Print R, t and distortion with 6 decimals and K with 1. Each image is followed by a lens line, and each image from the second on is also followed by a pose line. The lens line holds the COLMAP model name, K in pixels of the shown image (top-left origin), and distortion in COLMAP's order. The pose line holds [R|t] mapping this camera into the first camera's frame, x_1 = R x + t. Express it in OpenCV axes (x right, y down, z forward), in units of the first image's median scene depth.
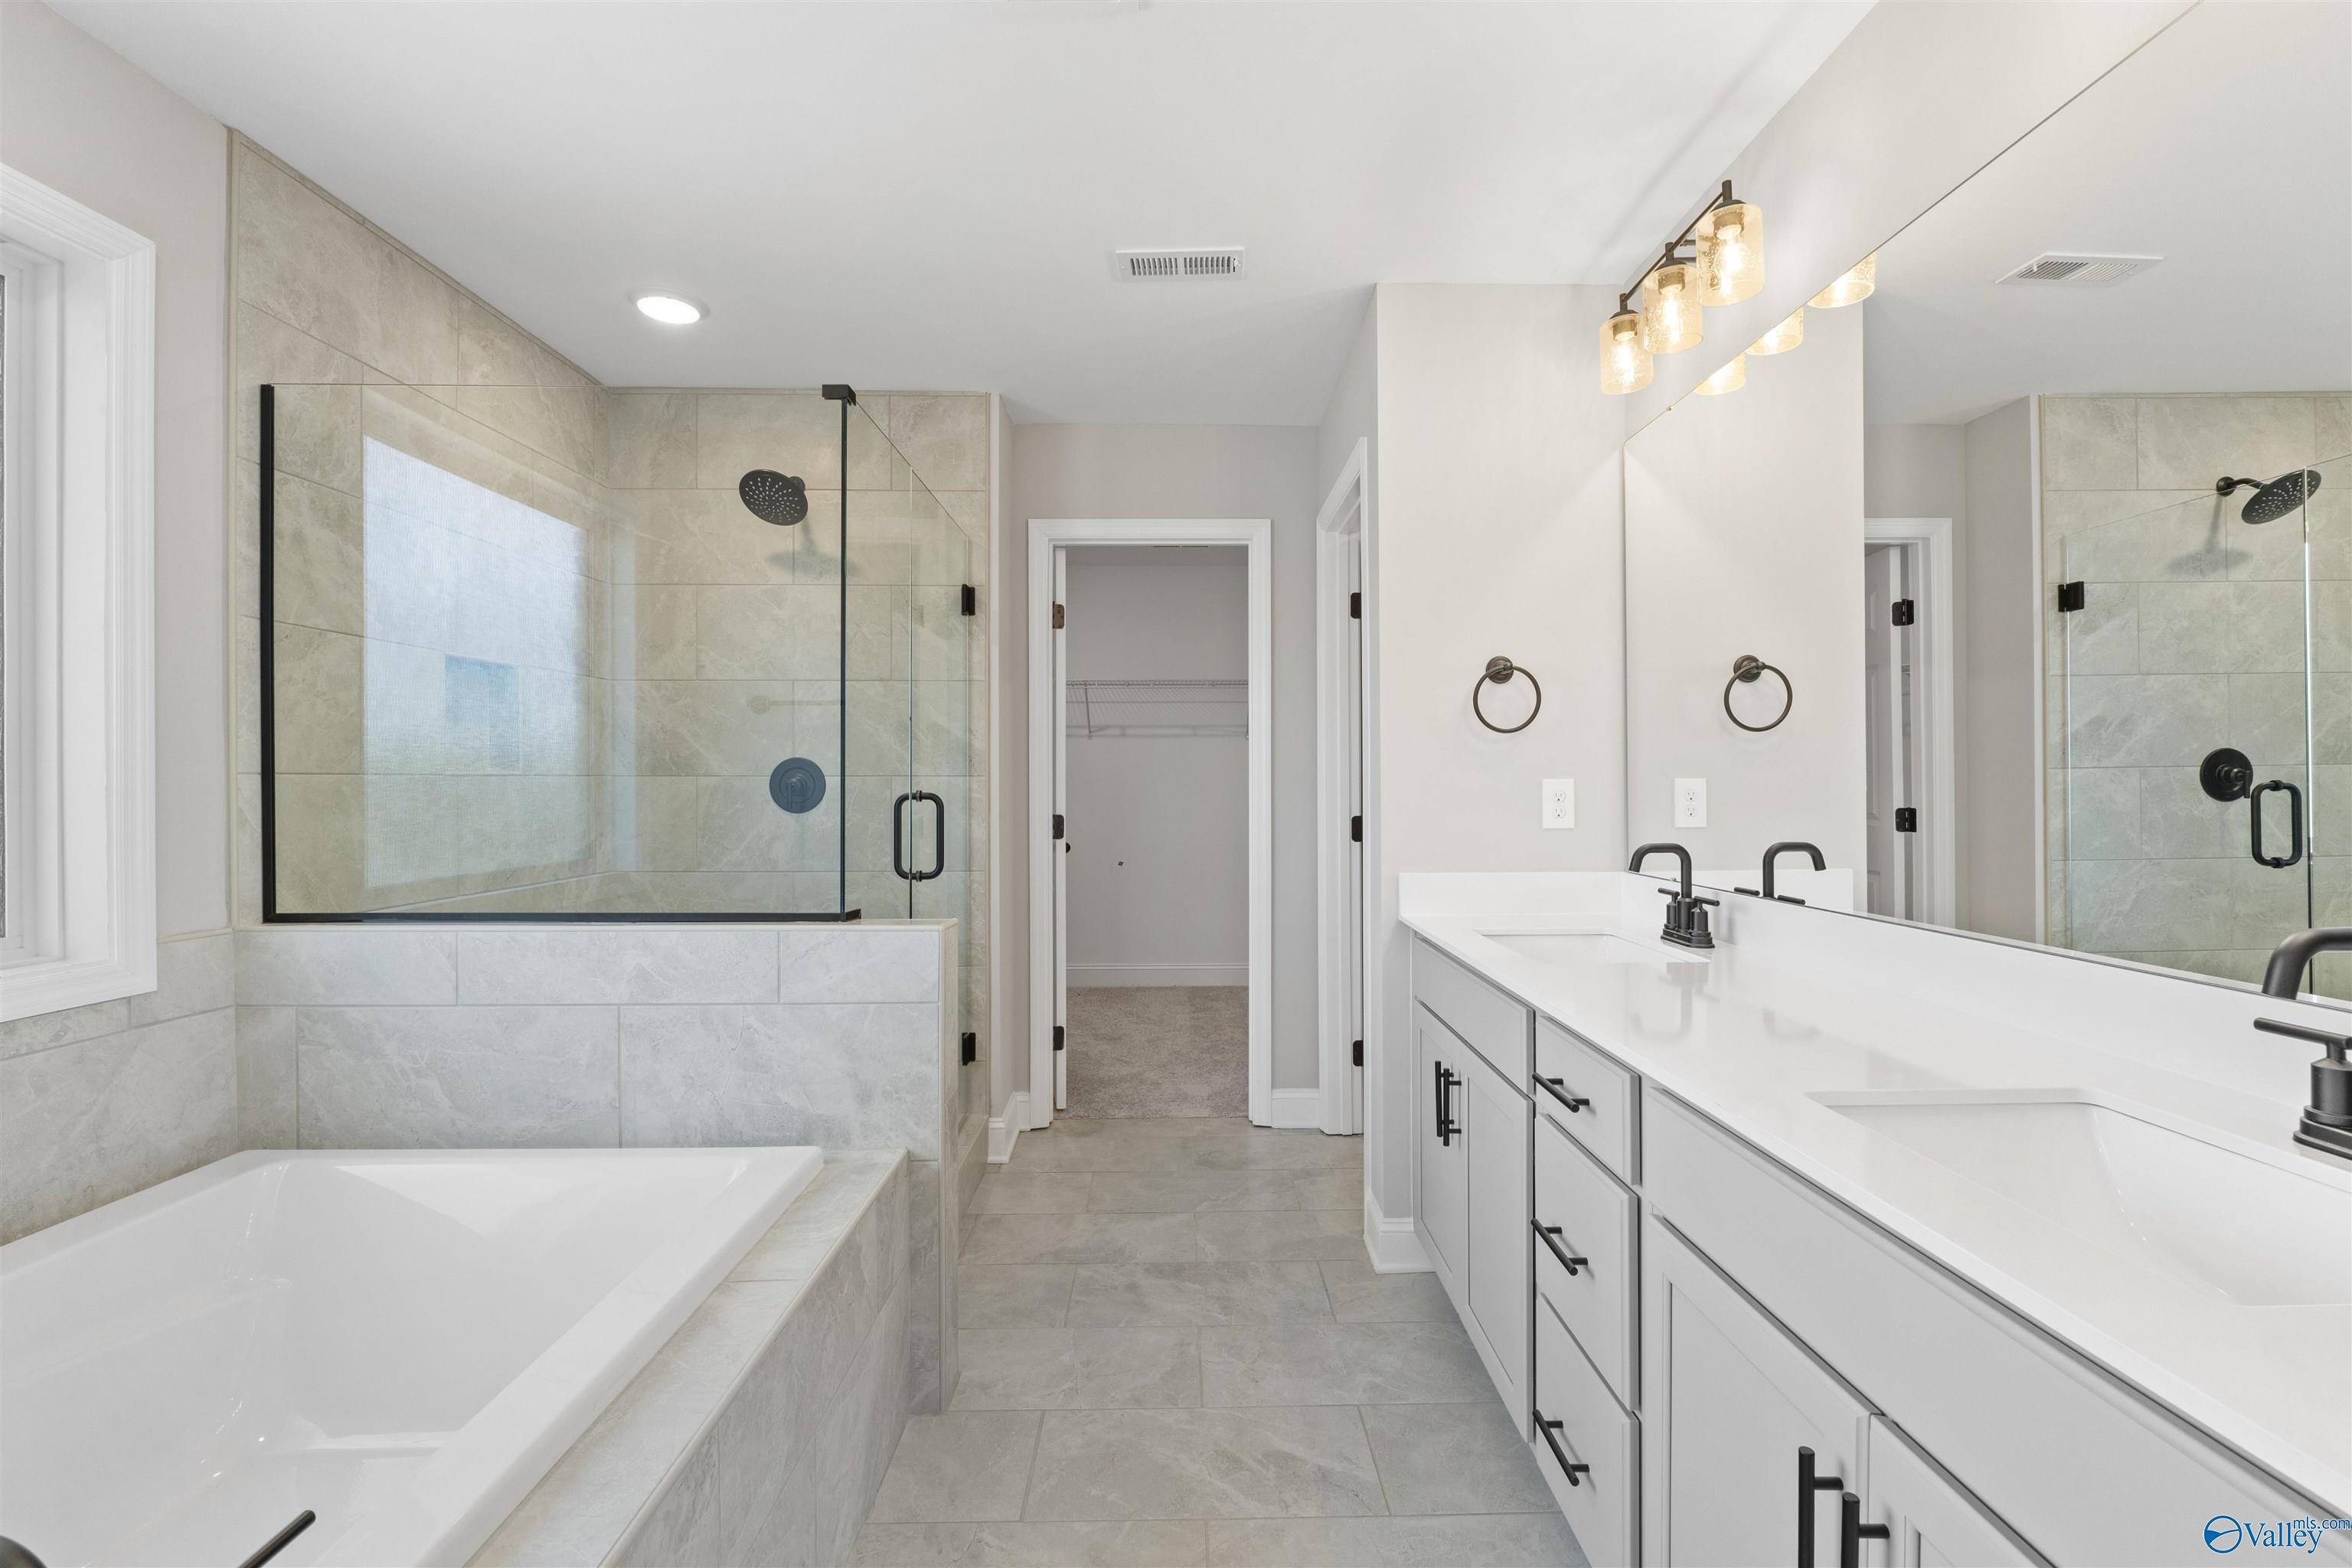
lens RADIAL K [[1046.0, 0, 1188.0], [0, 1046.0, 781.6], [0, 0, 1]] dist [-0.003342, -0.000406]
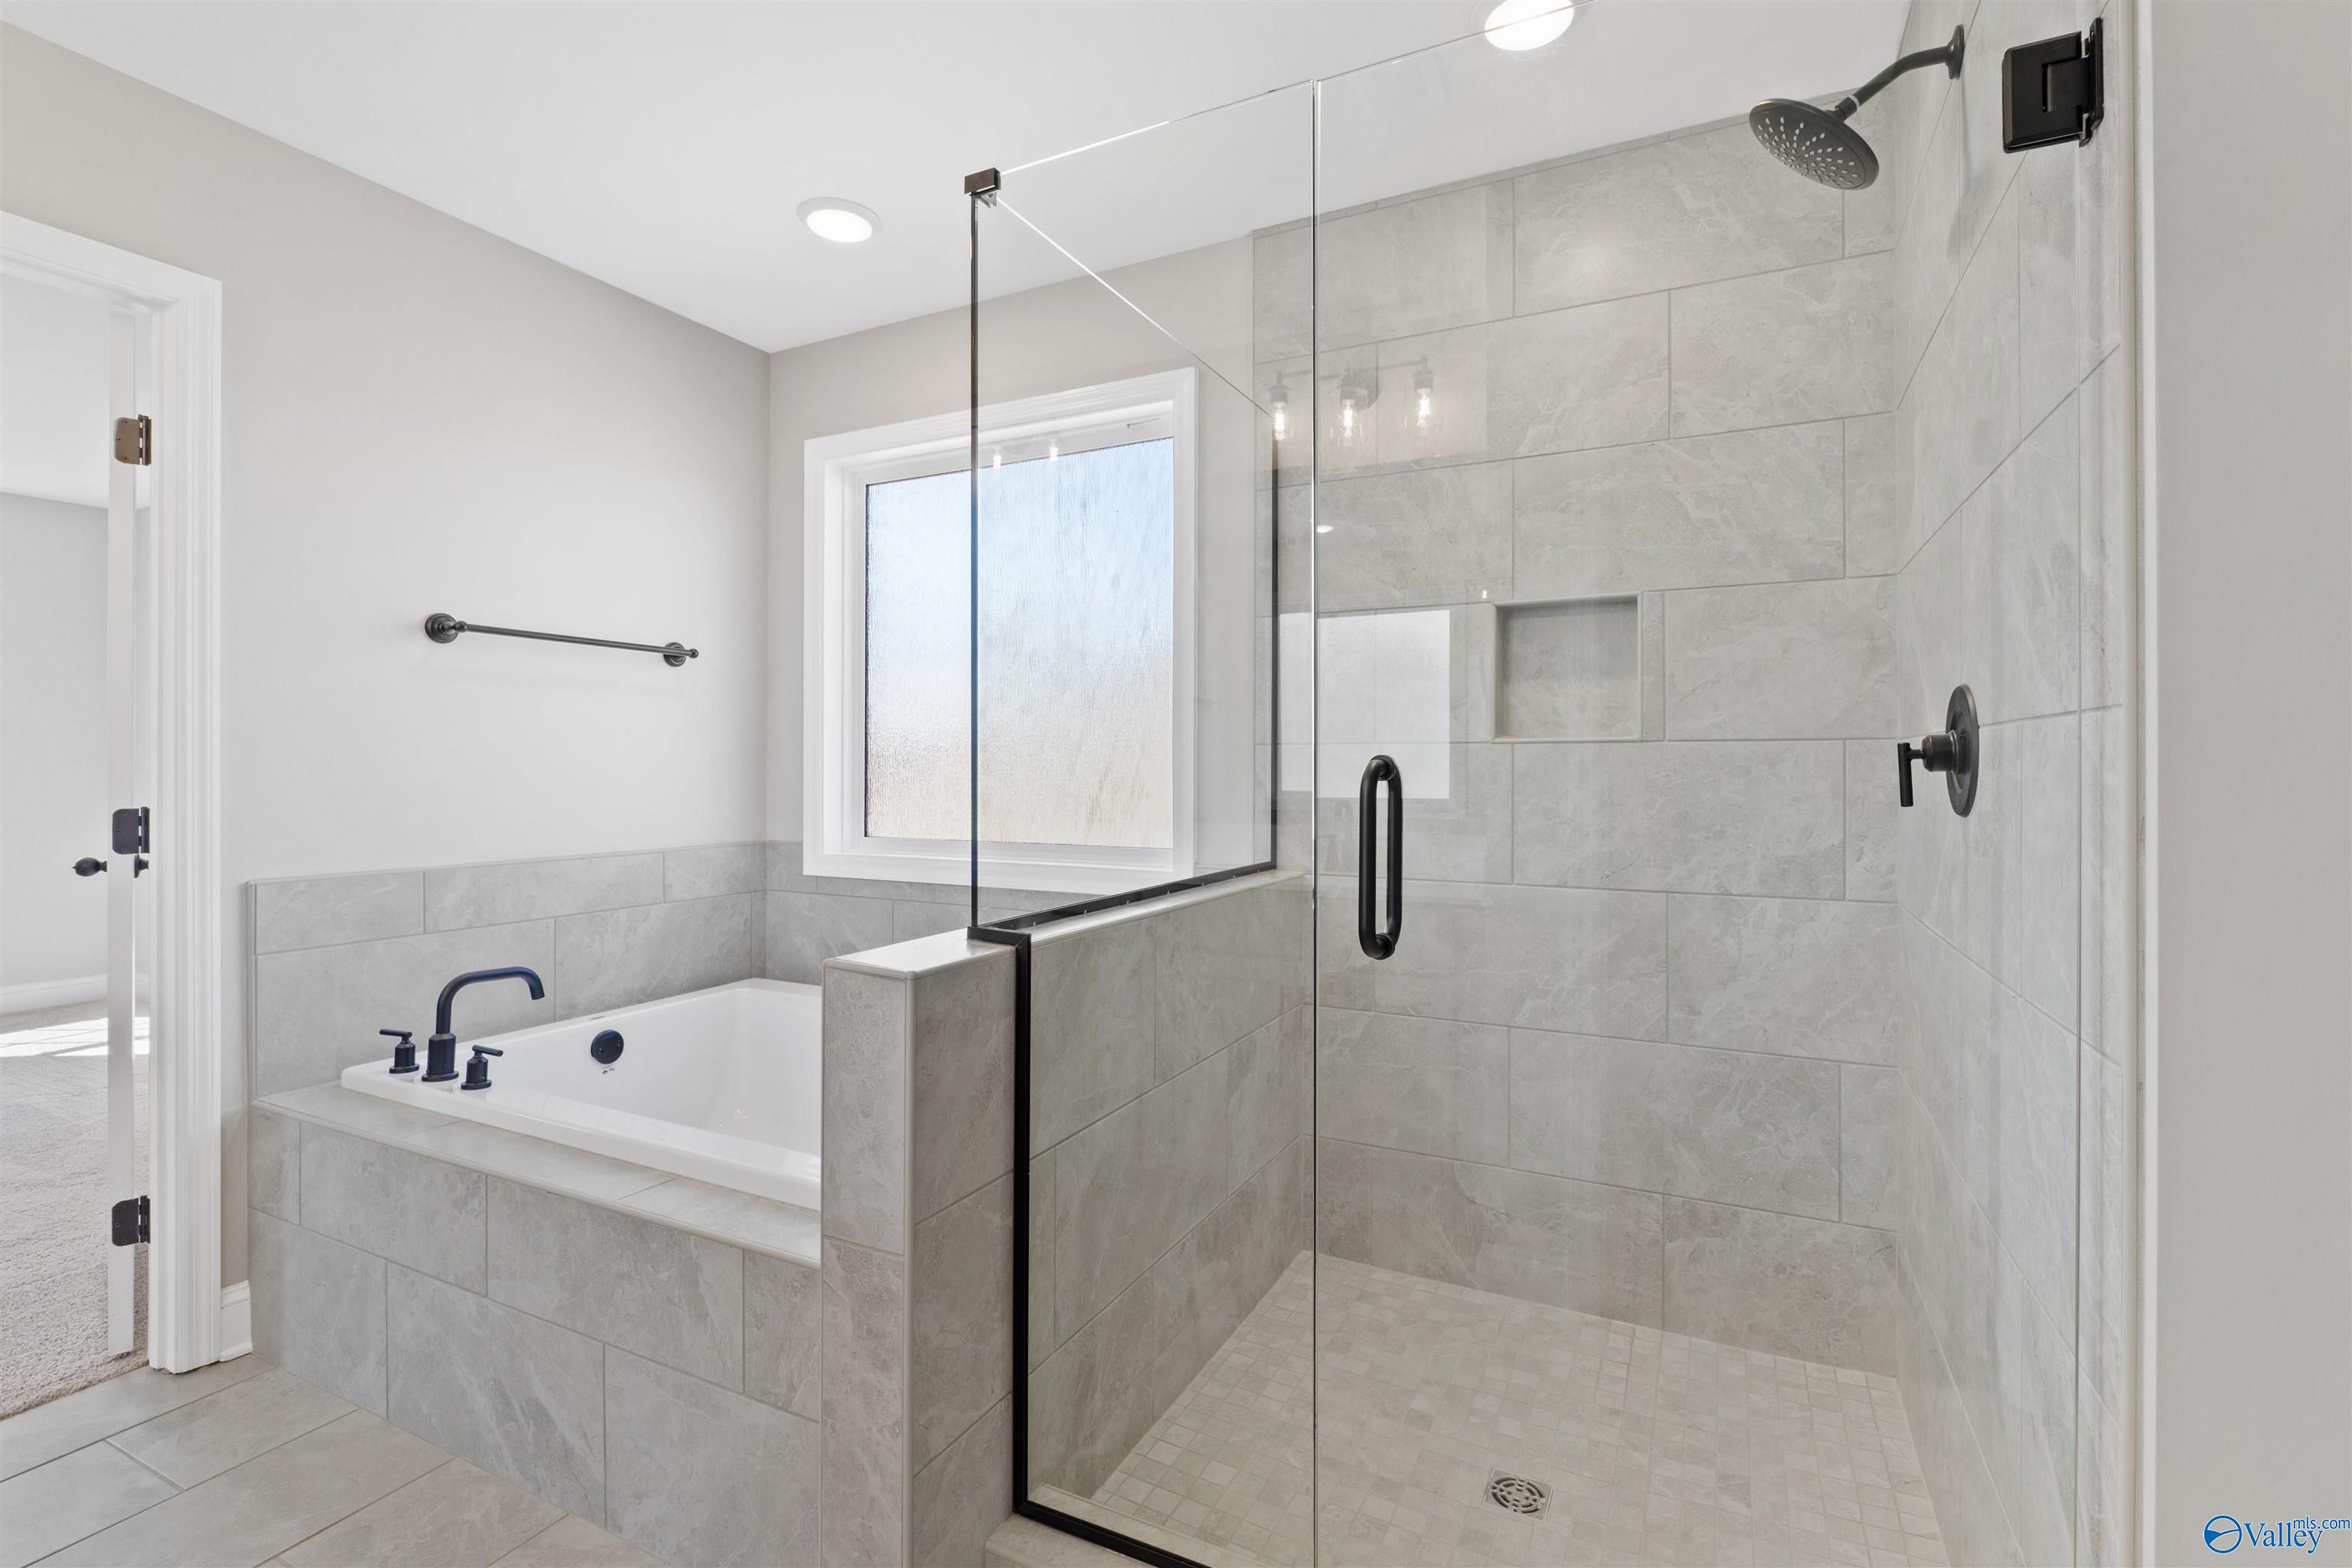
lens RADIAL K [[1055.5, 0, 1177.7], [0, 1055.5, 746.9], [0, 0, 1]] dist [-0.000774, -0.000090]
pose [[-0.461686, 0.009379, -0.886994, 0.207220], [0.012389, 0.999915, 0.004124, -0.012071], [0.886957, -0.009085, -0.461763, 1.211083]]
